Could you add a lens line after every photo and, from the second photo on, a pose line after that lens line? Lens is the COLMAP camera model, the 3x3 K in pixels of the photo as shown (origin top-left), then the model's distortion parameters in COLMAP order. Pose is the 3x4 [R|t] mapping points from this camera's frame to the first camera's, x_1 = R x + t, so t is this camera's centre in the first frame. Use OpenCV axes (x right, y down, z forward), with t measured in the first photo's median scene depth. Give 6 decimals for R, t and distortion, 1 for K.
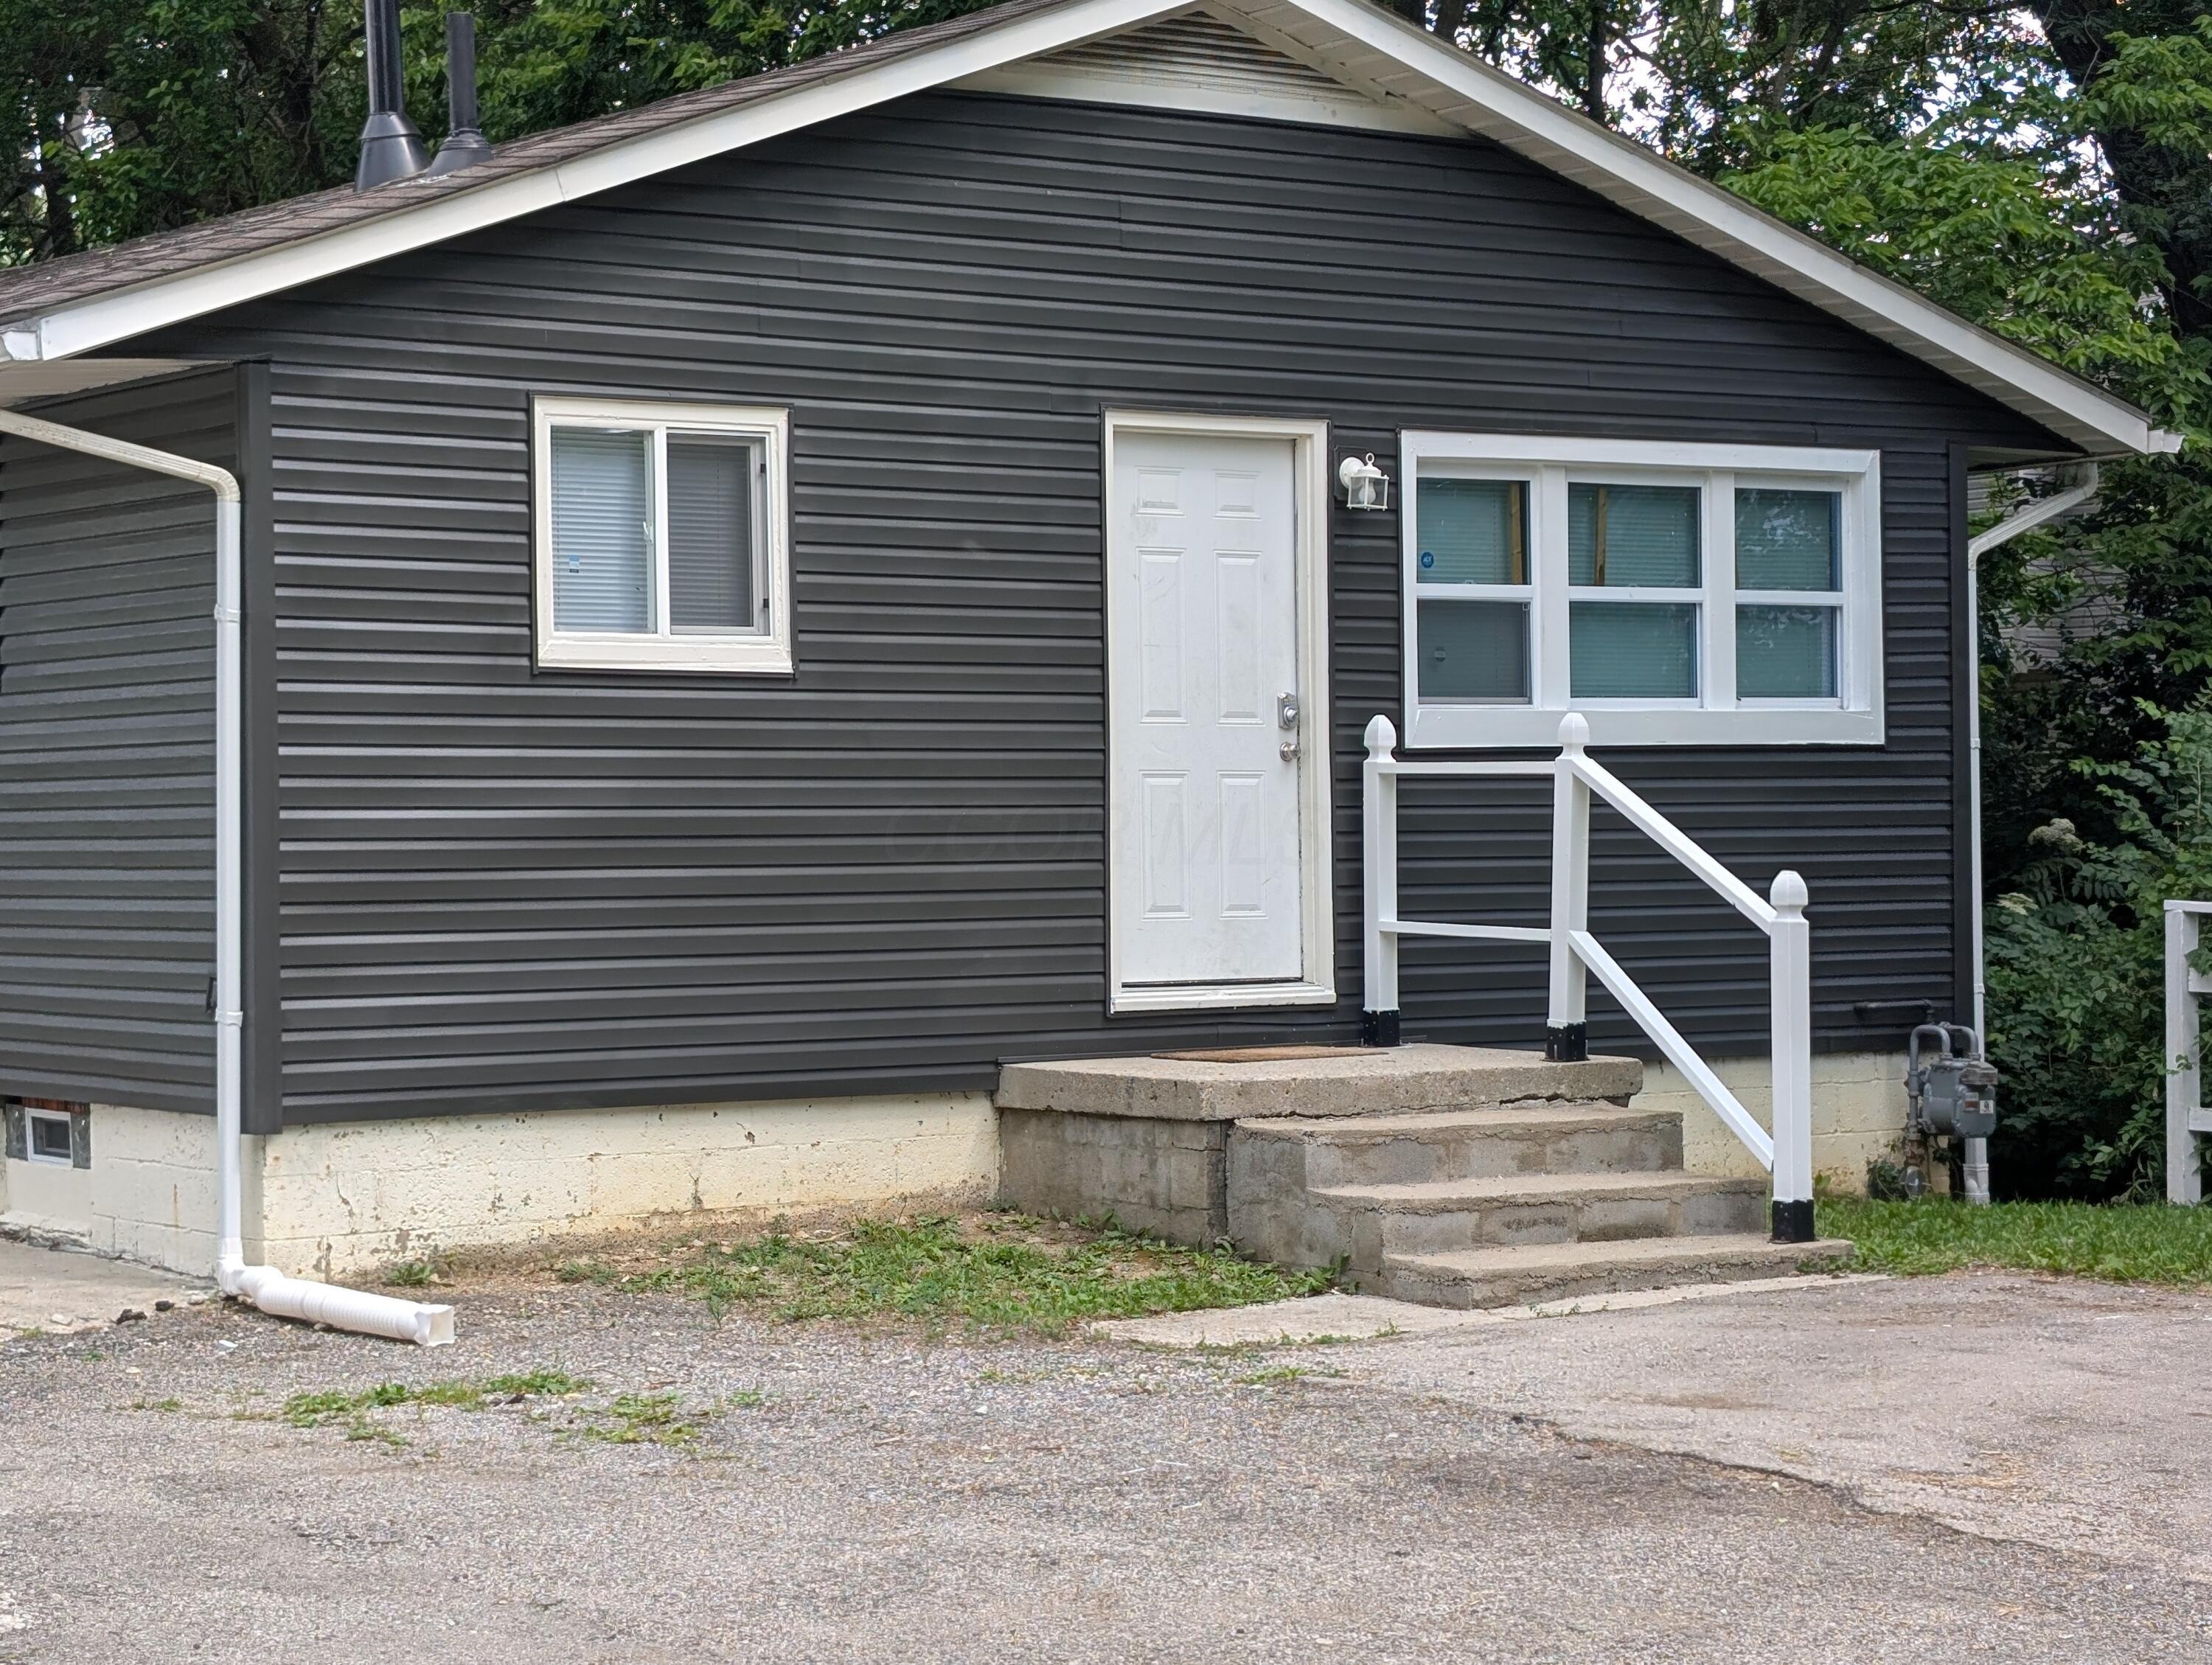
lens RADIAL K [[4760.5, 0, 1101.1], [0, 4760.5, 791.5], [0, 0, 1]] dist [0.218435, -1.279966]
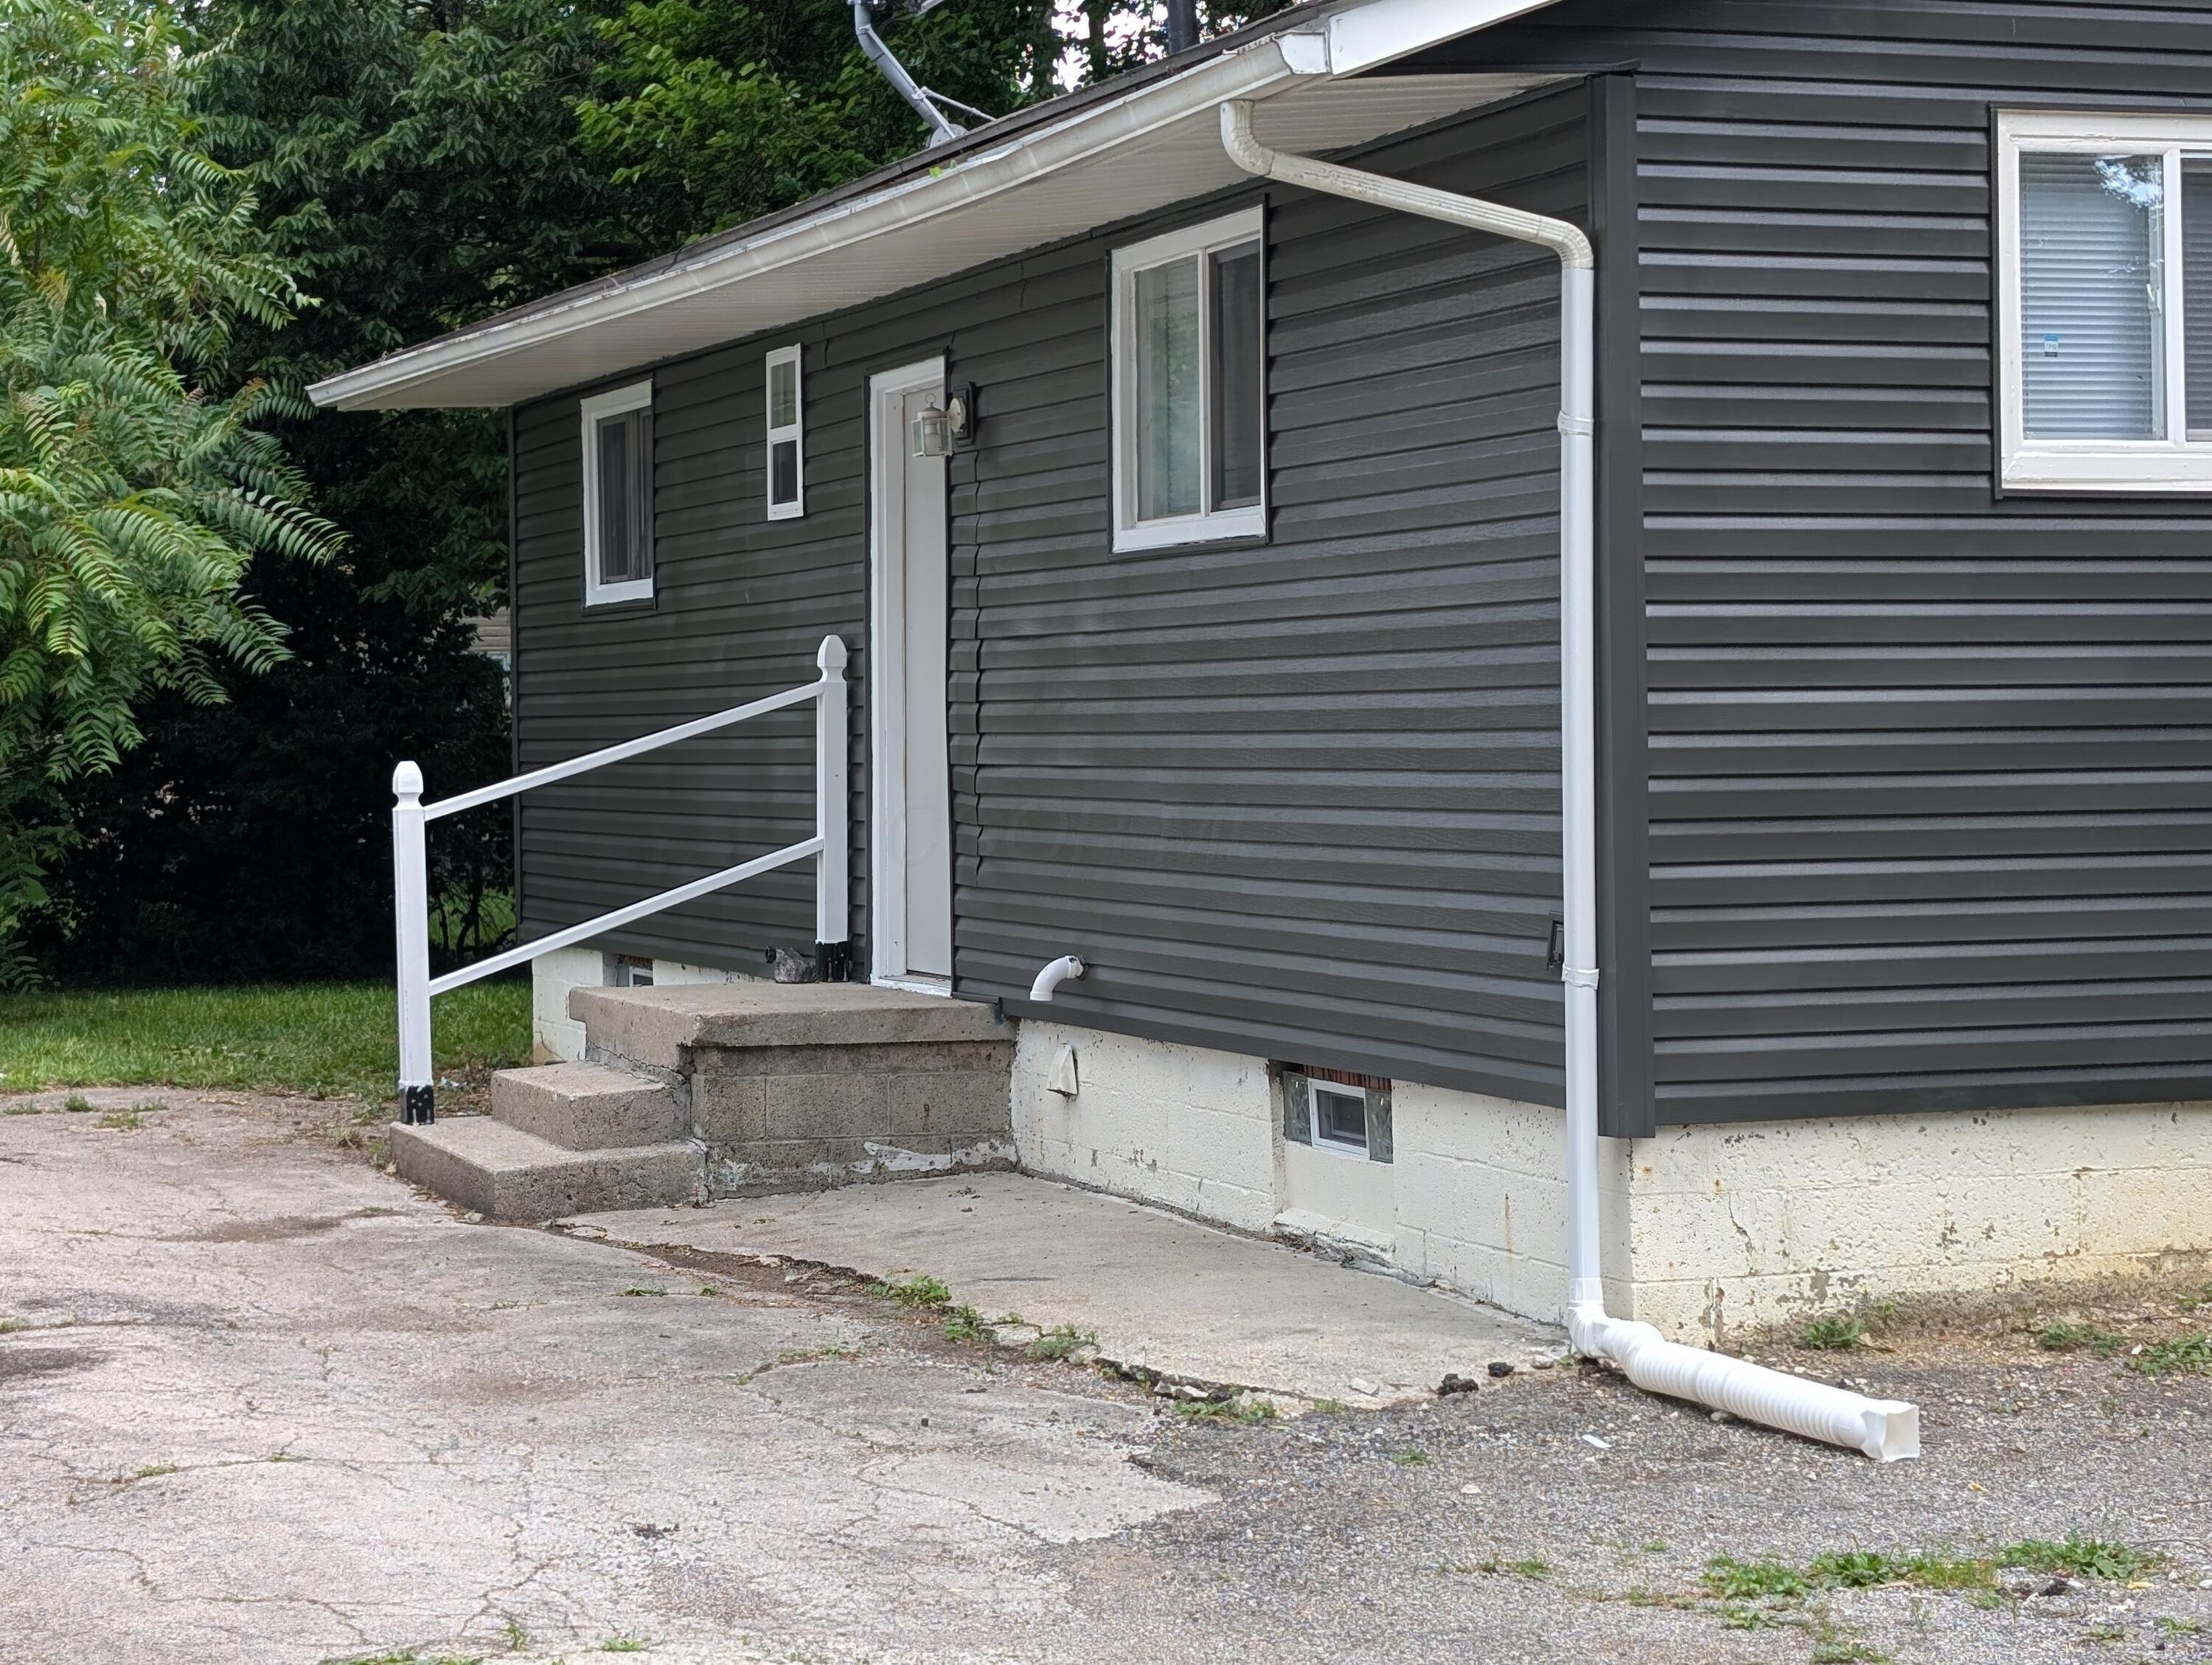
lens RADIAL K [[4760.5, 0, 1101.1], [0, 4760.5, 791.5], [0, 0, 1]] dist [0.218435, -1.279966]
pose [[0.966852, -0.000979, -0.255336, -0.066423], [0.007427, 0.999677, 0.024287, 0.000733], [0.255230, -0.025378, 0.966547, 0.275391]]
